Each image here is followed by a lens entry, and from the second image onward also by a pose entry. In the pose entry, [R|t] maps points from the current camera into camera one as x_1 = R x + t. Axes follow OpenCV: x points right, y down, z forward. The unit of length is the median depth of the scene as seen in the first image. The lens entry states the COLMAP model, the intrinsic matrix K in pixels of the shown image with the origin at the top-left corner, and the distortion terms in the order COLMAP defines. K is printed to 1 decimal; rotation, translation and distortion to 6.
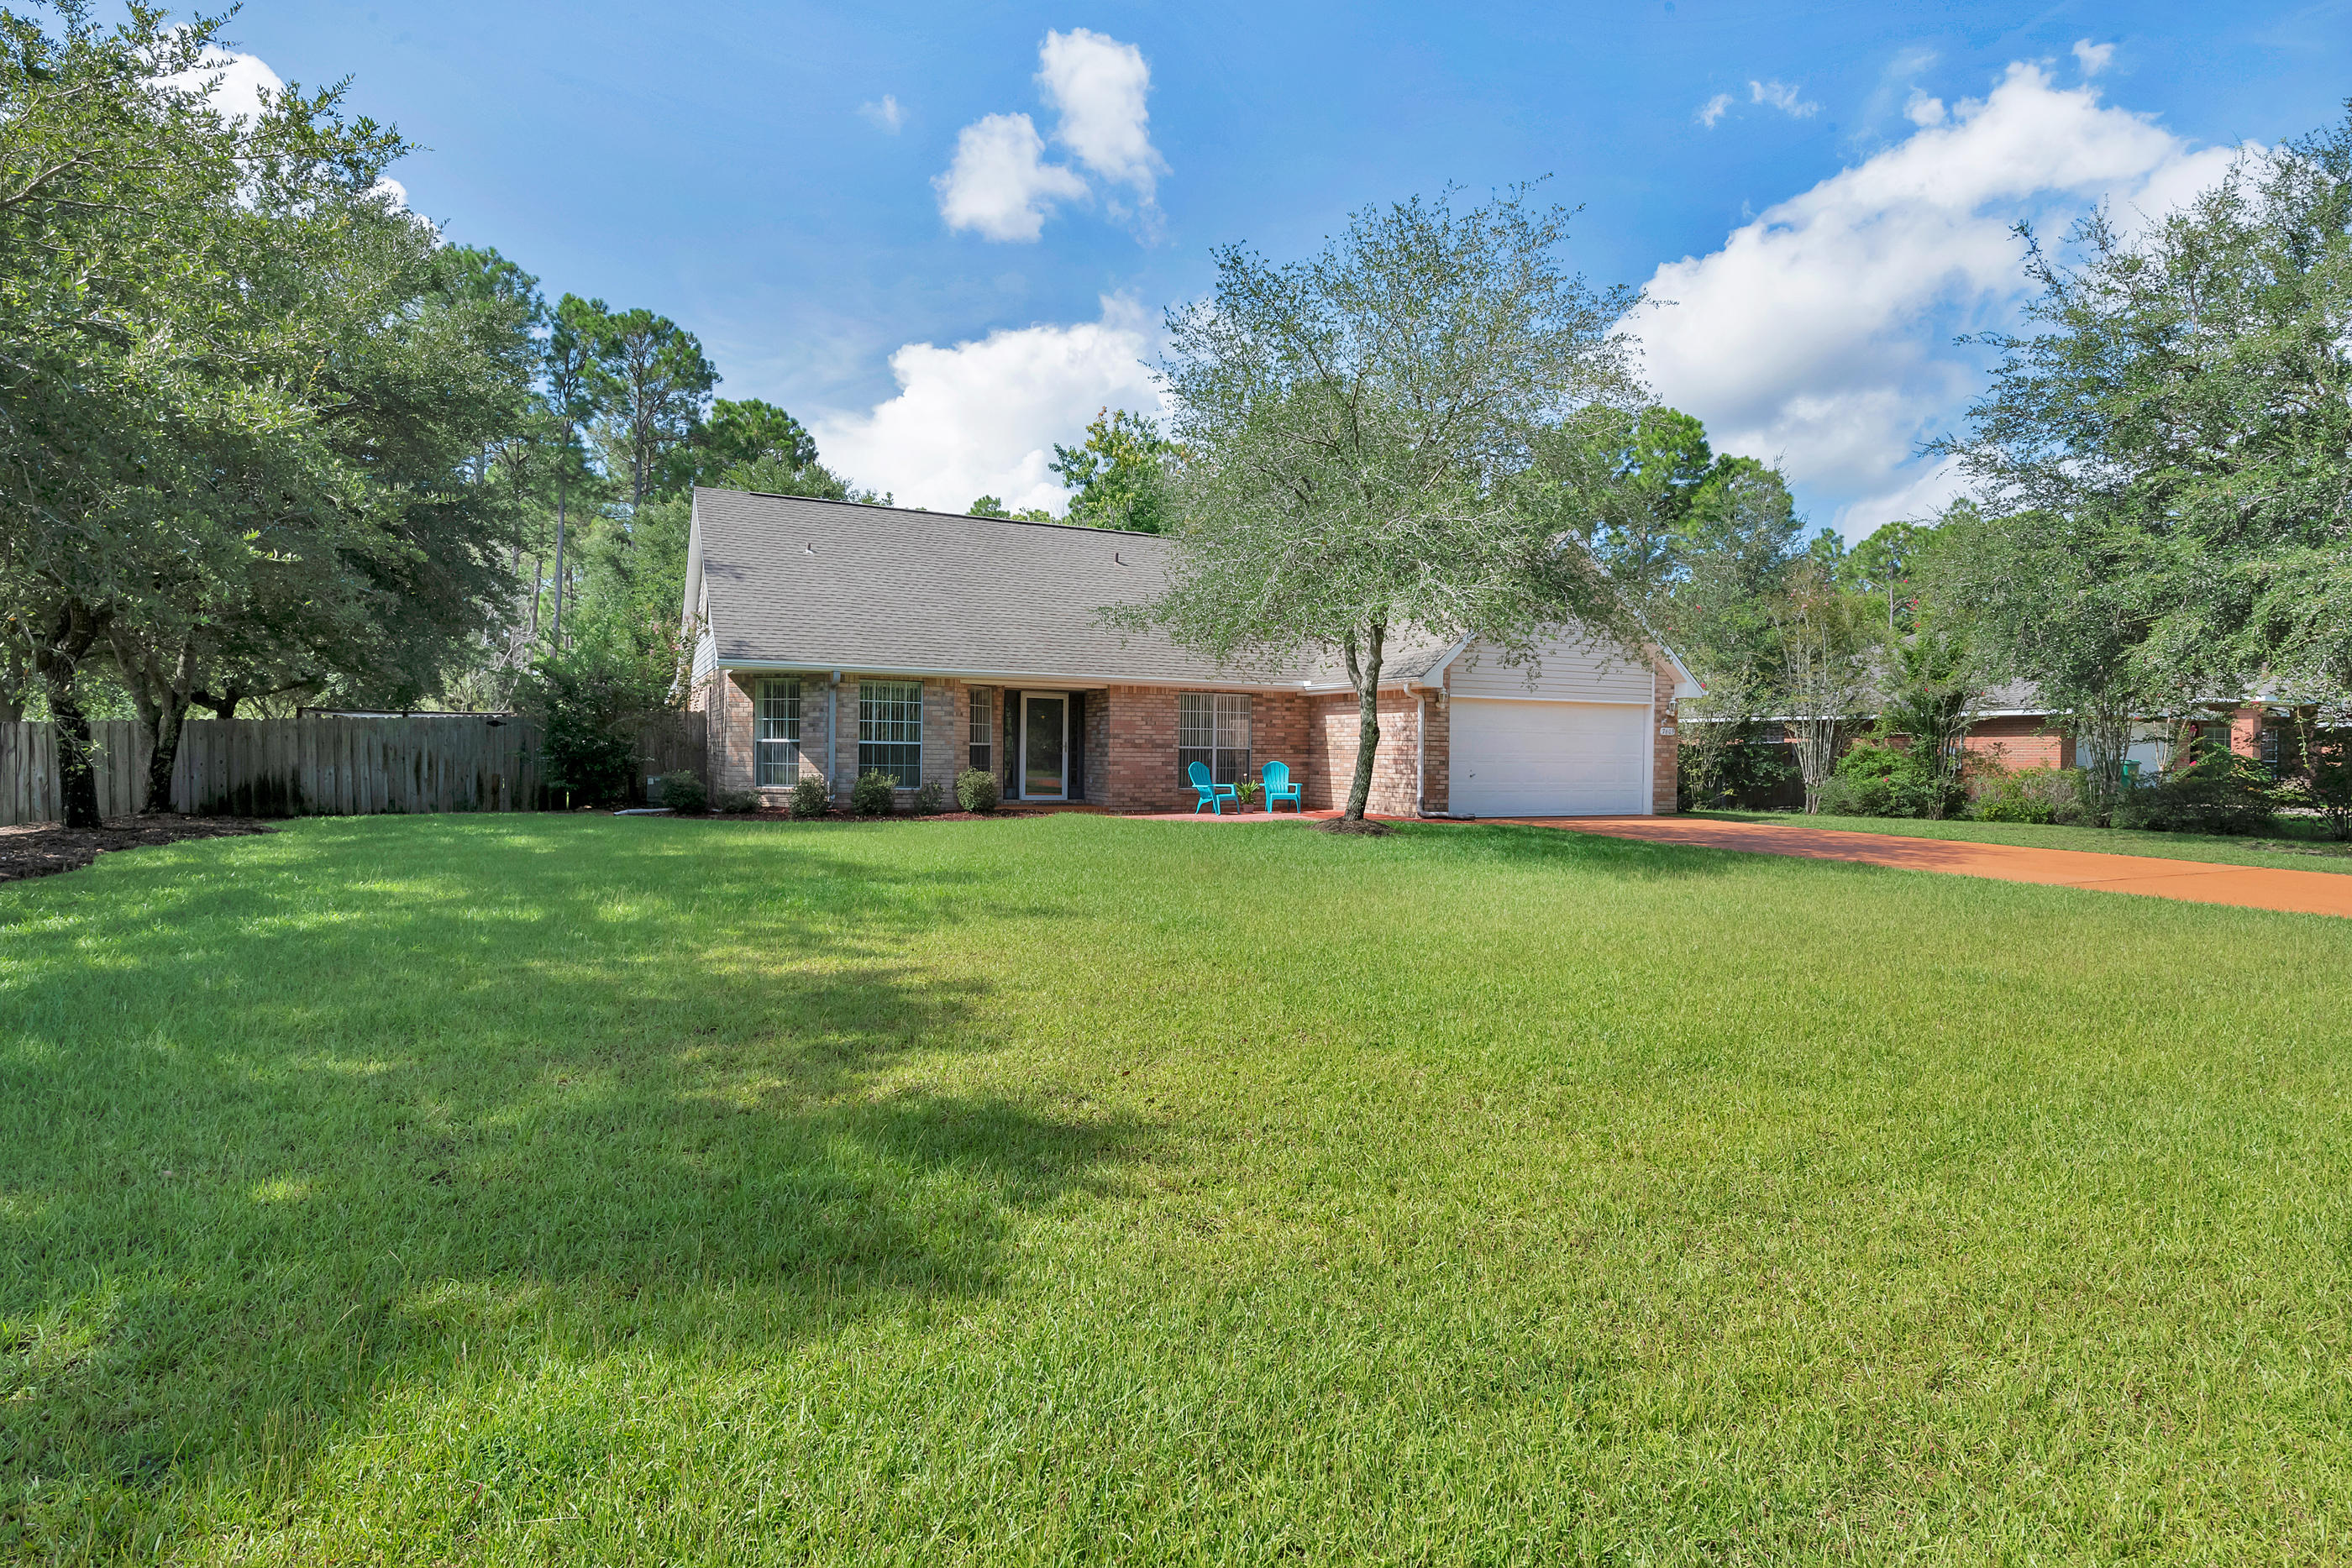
lens RADIAL K [[1240.7, 0, 1183.2], [0, 1240.7, 763.6], [0, 0, 1]] dist [-0.007974, 0.004650]
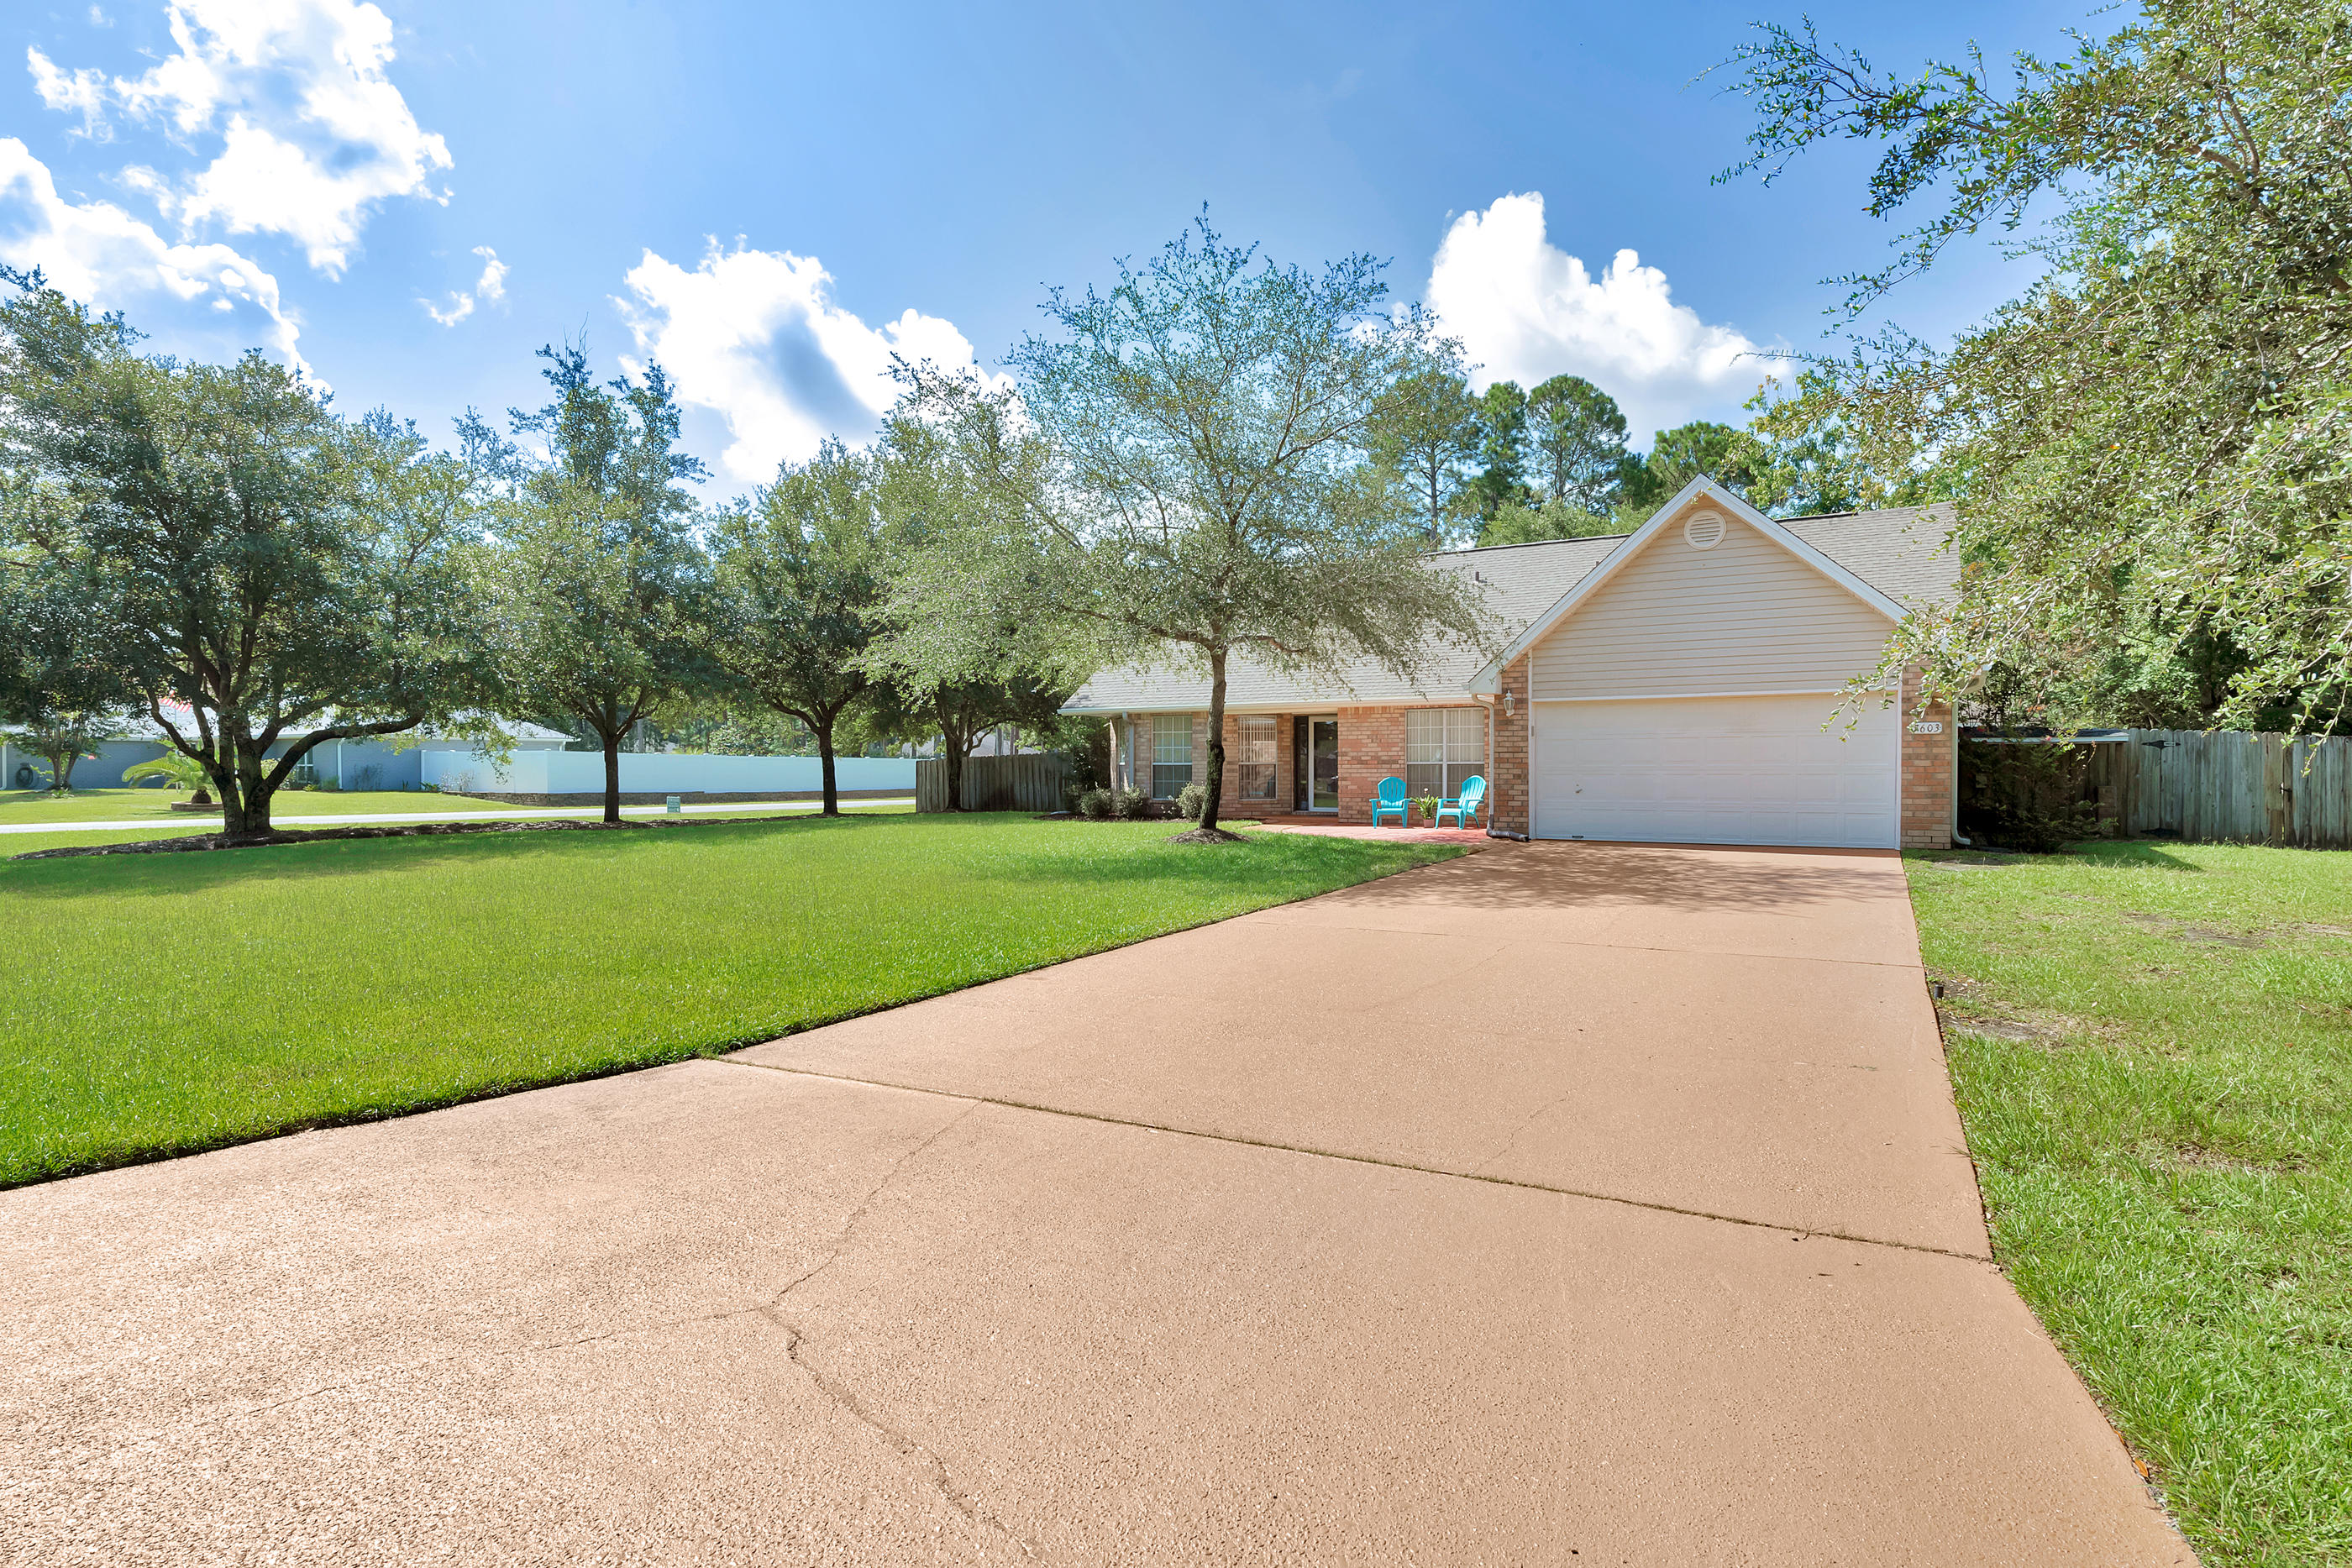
lens RADIAL K [[1240.7, 0, 1186.2], [0, 1240.7, 793.2], [0, 0, 1]] dist [-0.007974, 0.004650]
pose [[0.514596, 0.004614, -0.857420, 0.790665], [0.001469, 0.999979, 0.006262, 0.004992], [0.857432, -0.004482, 0.514579, 0.311118]]
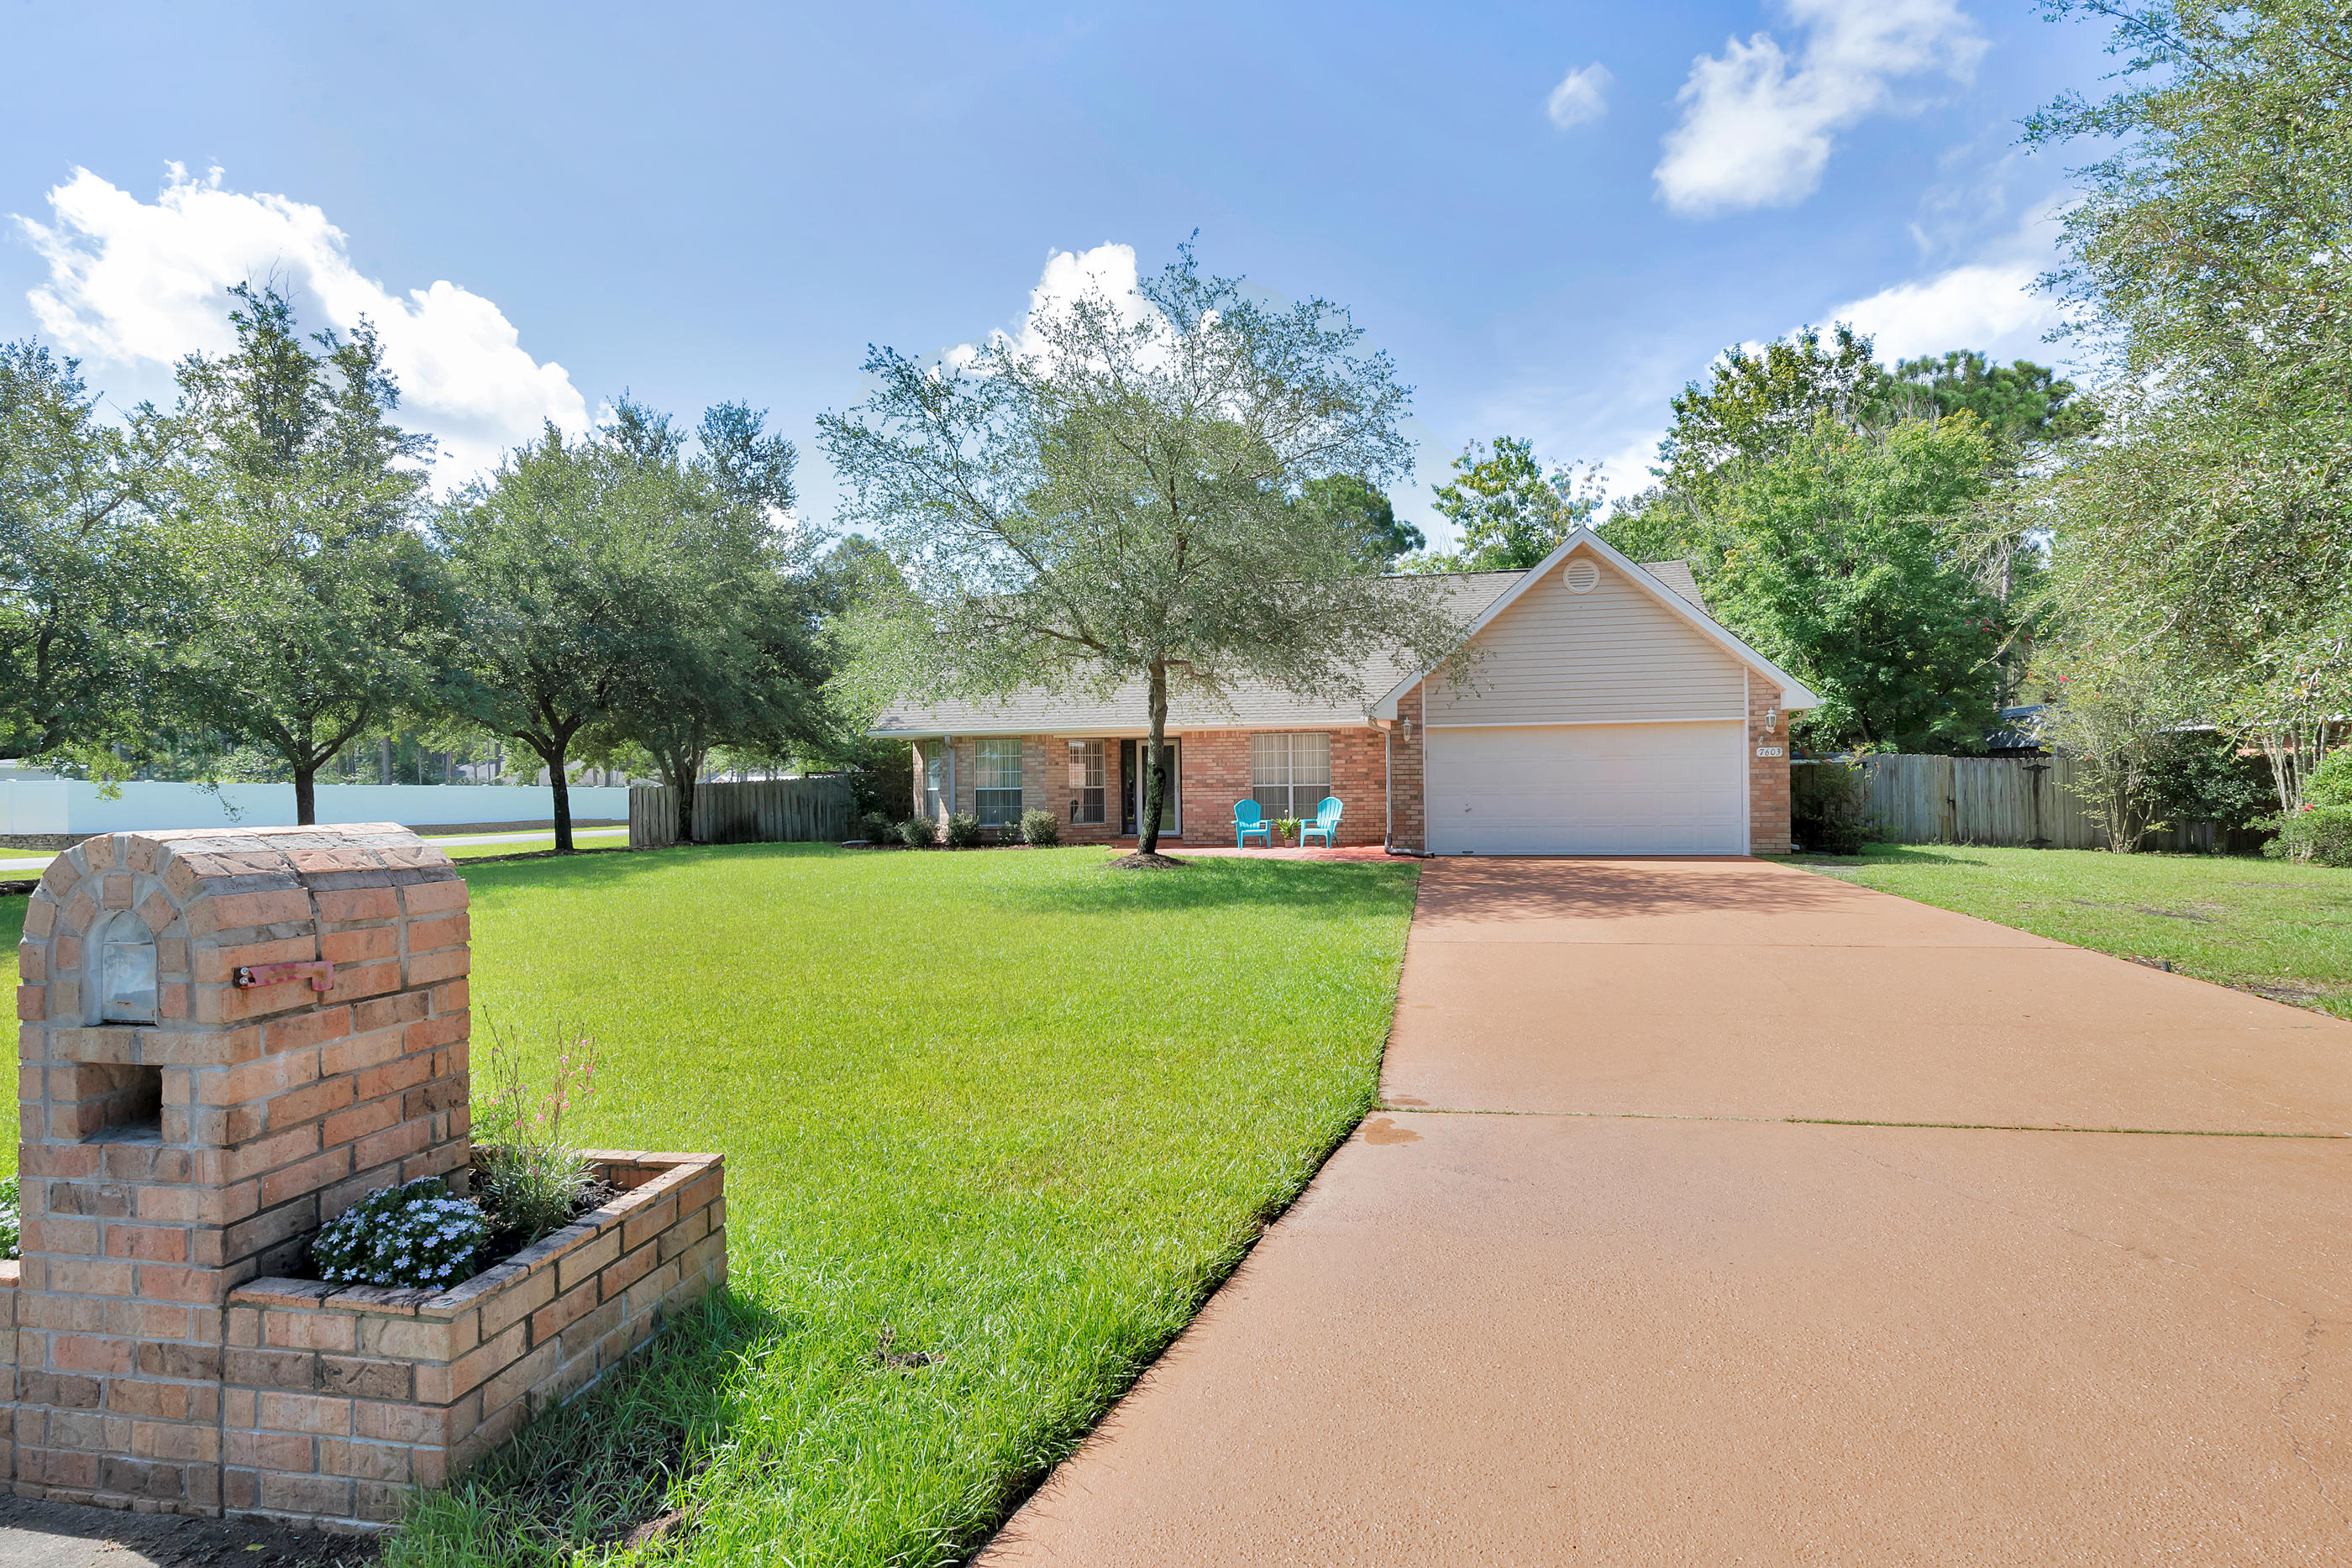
lens RADIAL K [[1240.7, 0, 1166.8], [0, 1240.7, 782.2], [0, 0, 1]] dist [-0.007974, 0.004650]
pose [[0.763261, -0.023690, -0.645655, 0.631462], [0.016207, 0.999715, -0.017523, 0.001245], [0.645887, 0.002911, 0.763428, 0.137223]]
